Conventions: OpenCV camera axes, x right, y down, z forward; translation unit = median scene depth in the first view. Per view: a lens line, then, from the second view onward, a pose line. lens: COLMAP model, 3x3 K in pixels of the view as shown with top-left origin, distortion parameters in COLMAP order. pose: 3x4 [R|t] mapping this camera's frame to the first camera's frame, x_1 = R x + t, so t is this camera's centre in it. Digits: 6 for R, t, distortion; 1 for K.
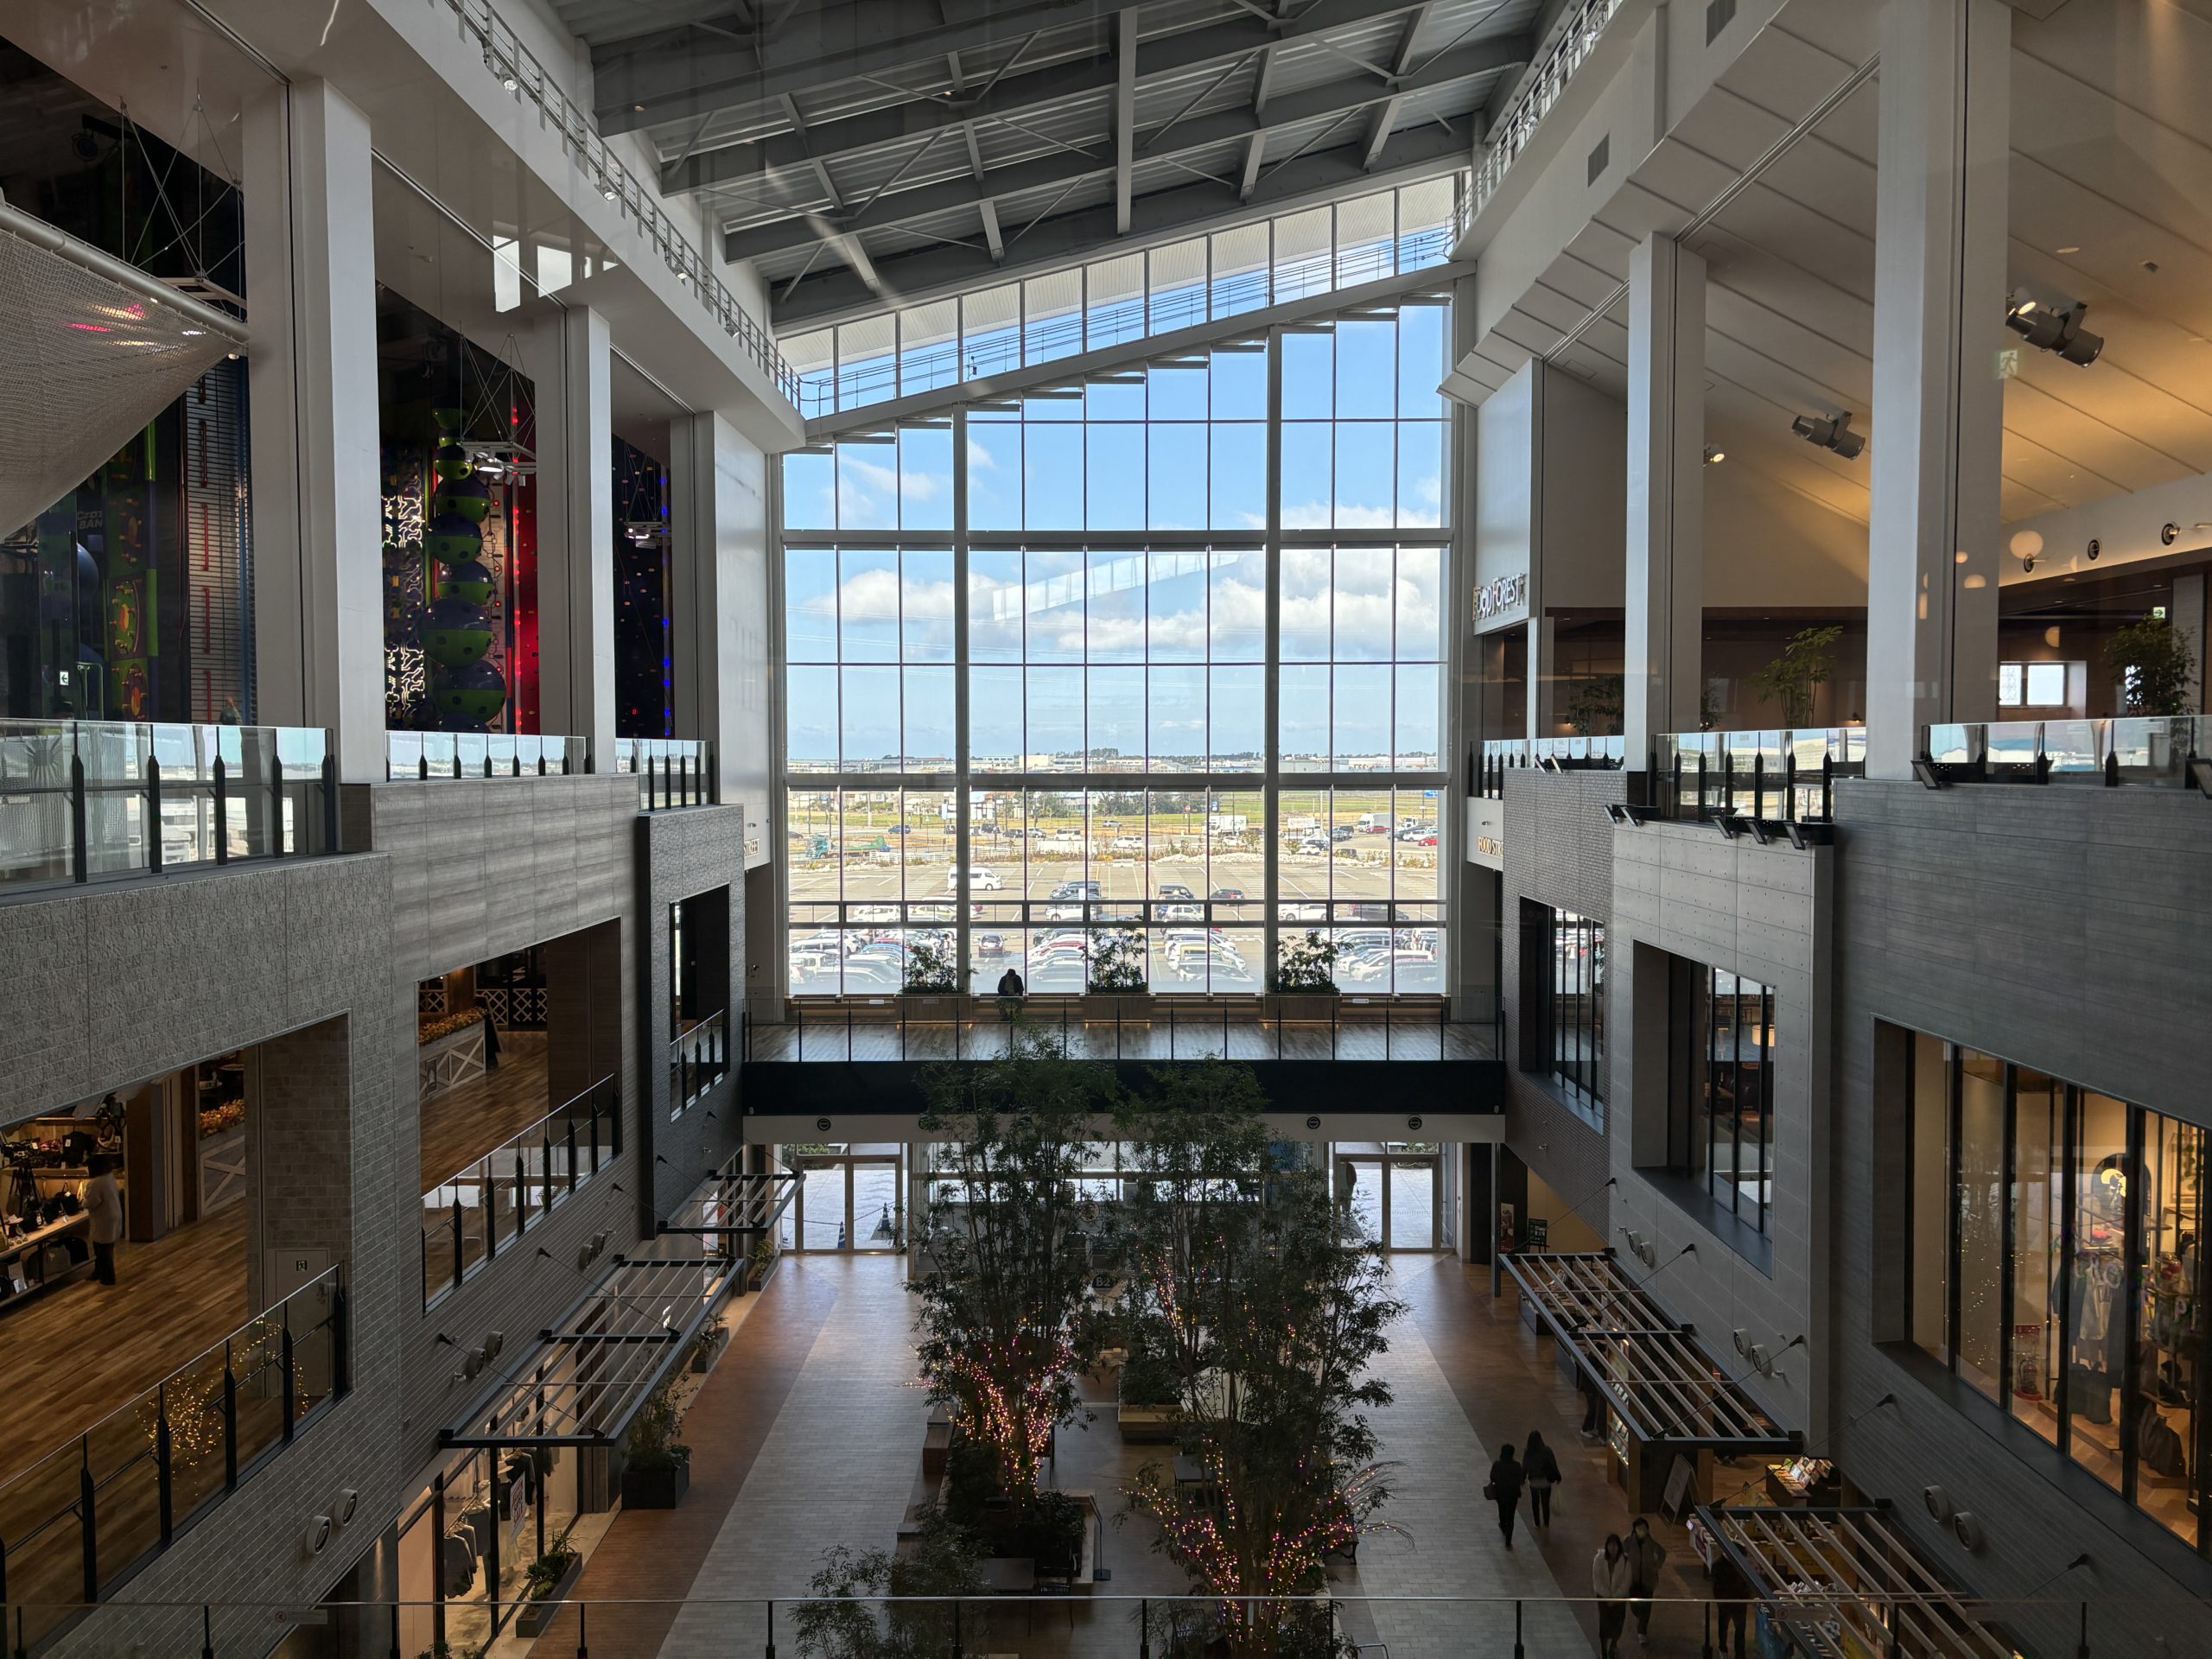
lens RADIAL K [[1583.7, 0, 1106.0], [0, 1583.7, 829.5], [0, 0, 1]] dist [0.006849, -0.002278]
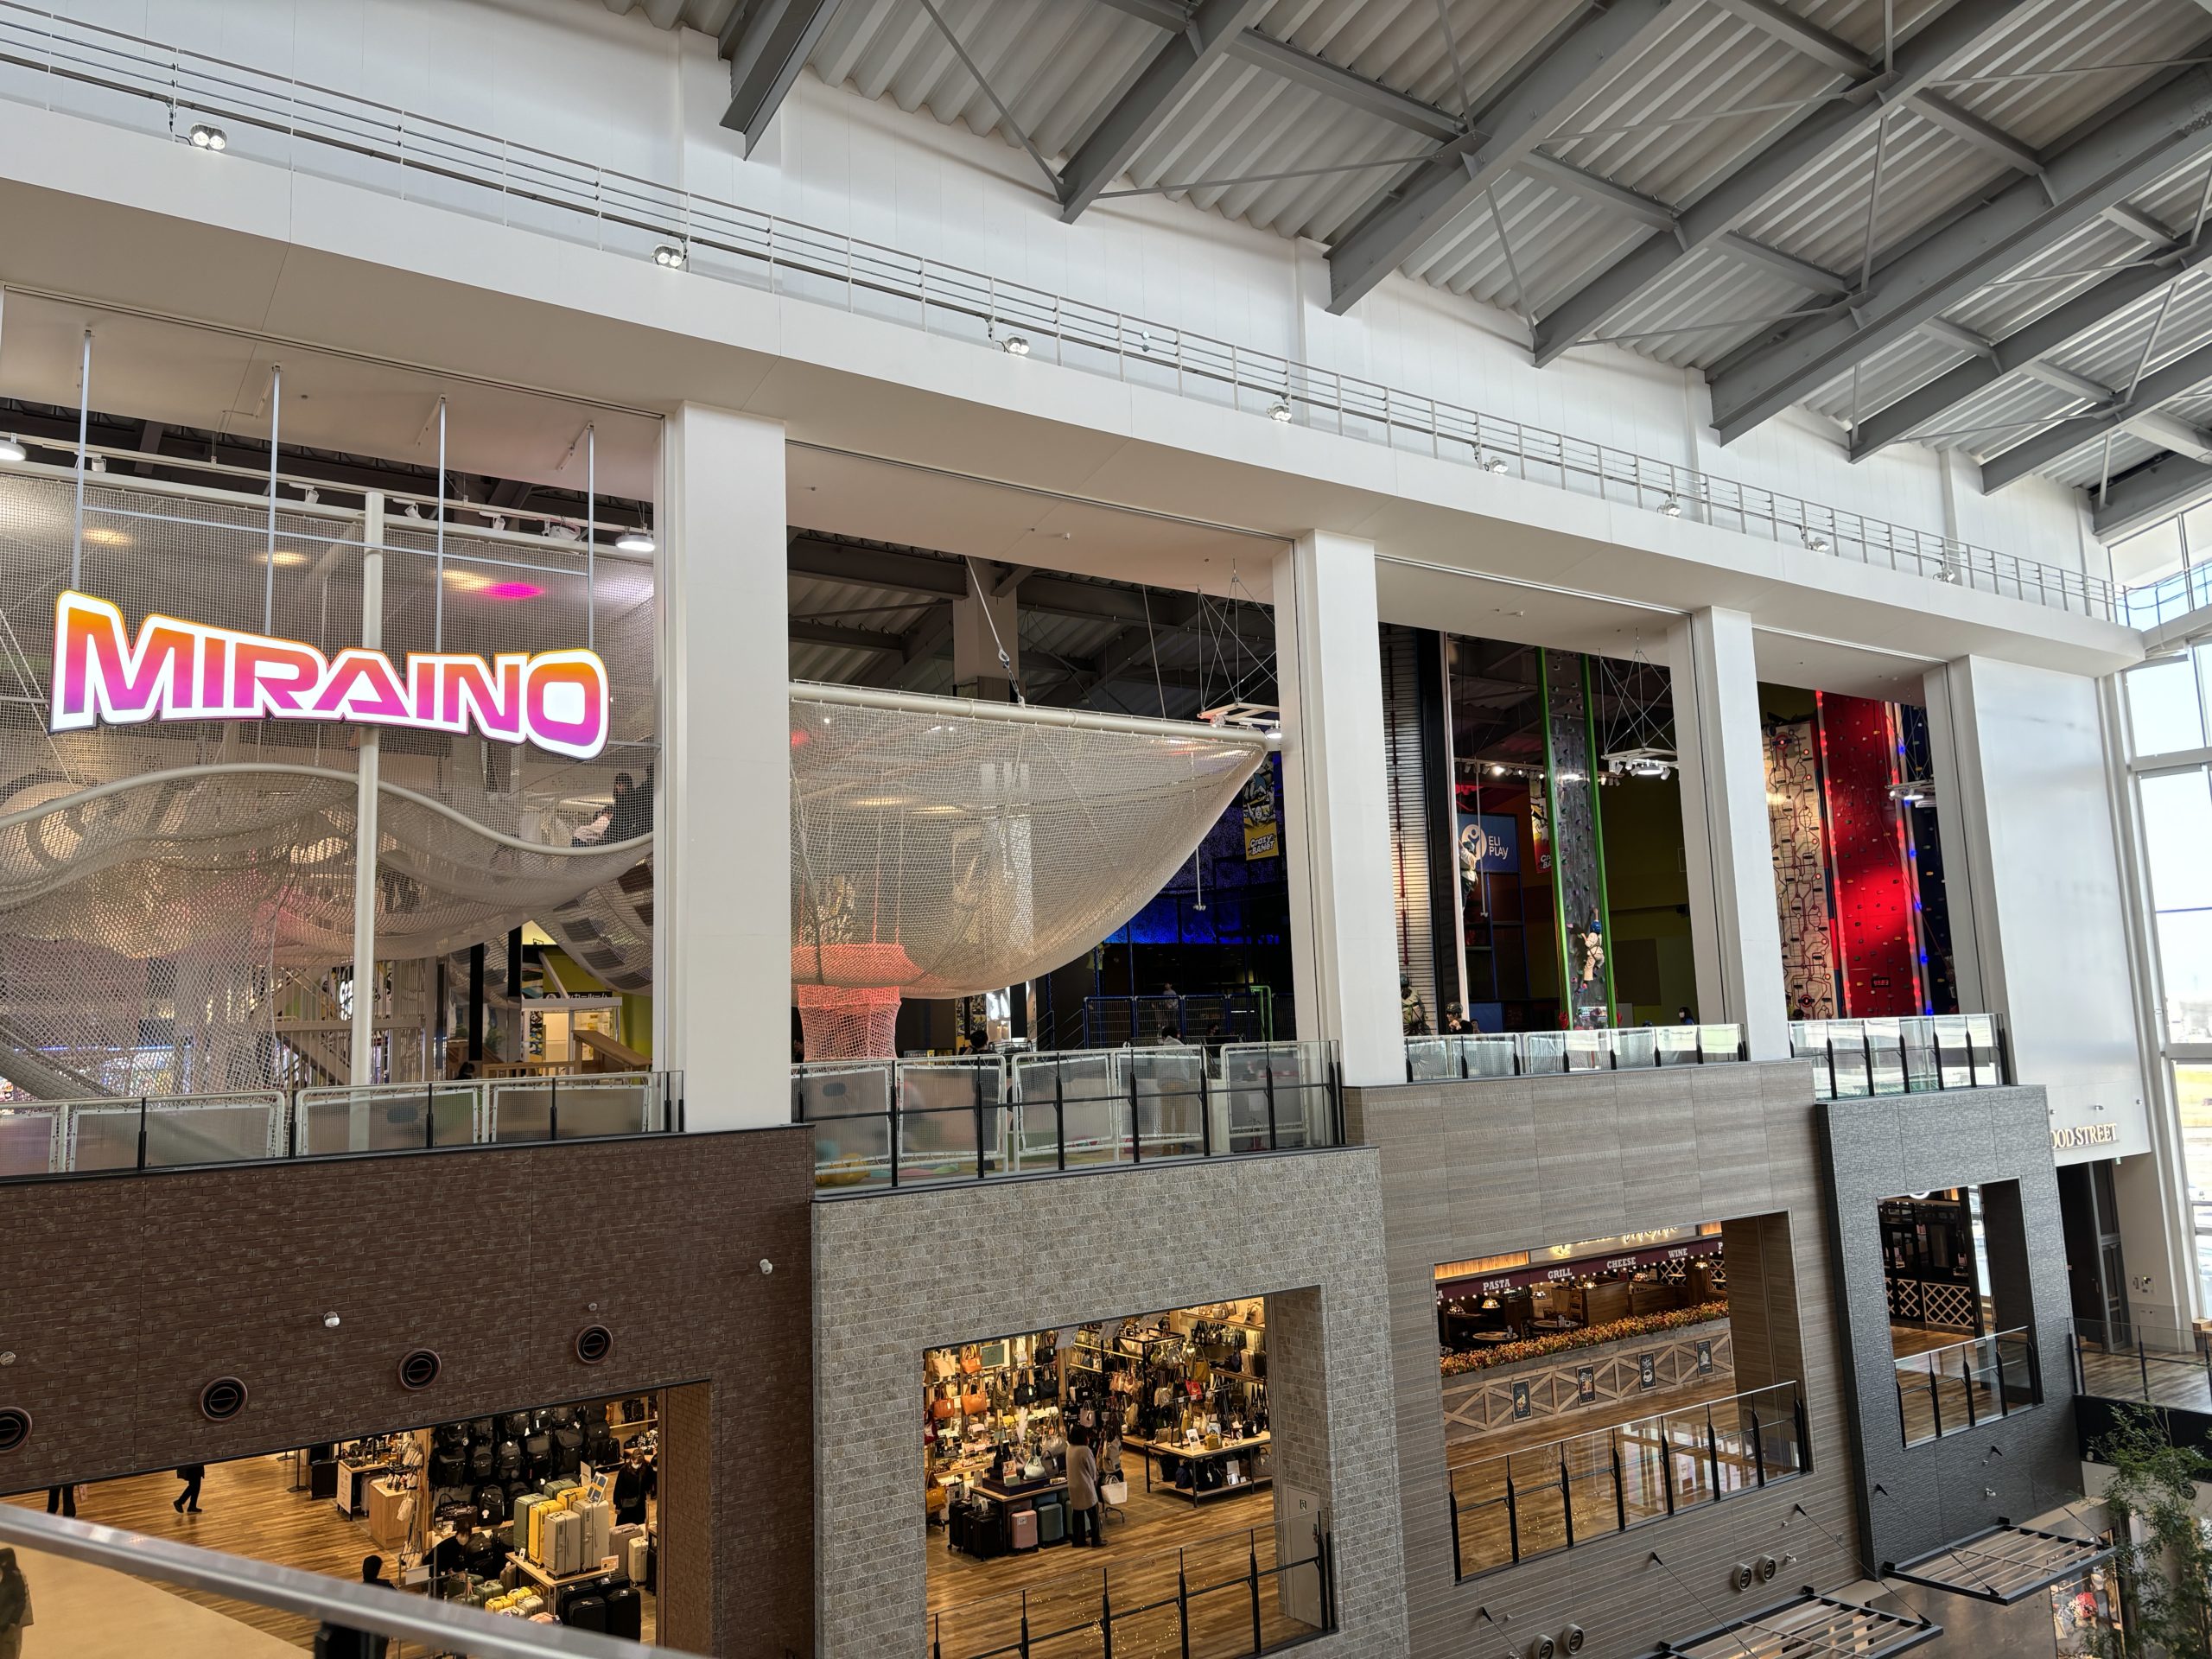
lens RADIAL K [[1583.7, 0, 1106.0], [0, 1583.7, 829.5], [0, 0, 1]] dist [0.006849, -0.002278]
pose [[0.607437, -0.120320, -0.785203, 0.207192], [-0.007134, 0.987596, -0.156852, -0.018348], [0.794336, 0.100879, 0.599045, 0.069949]]
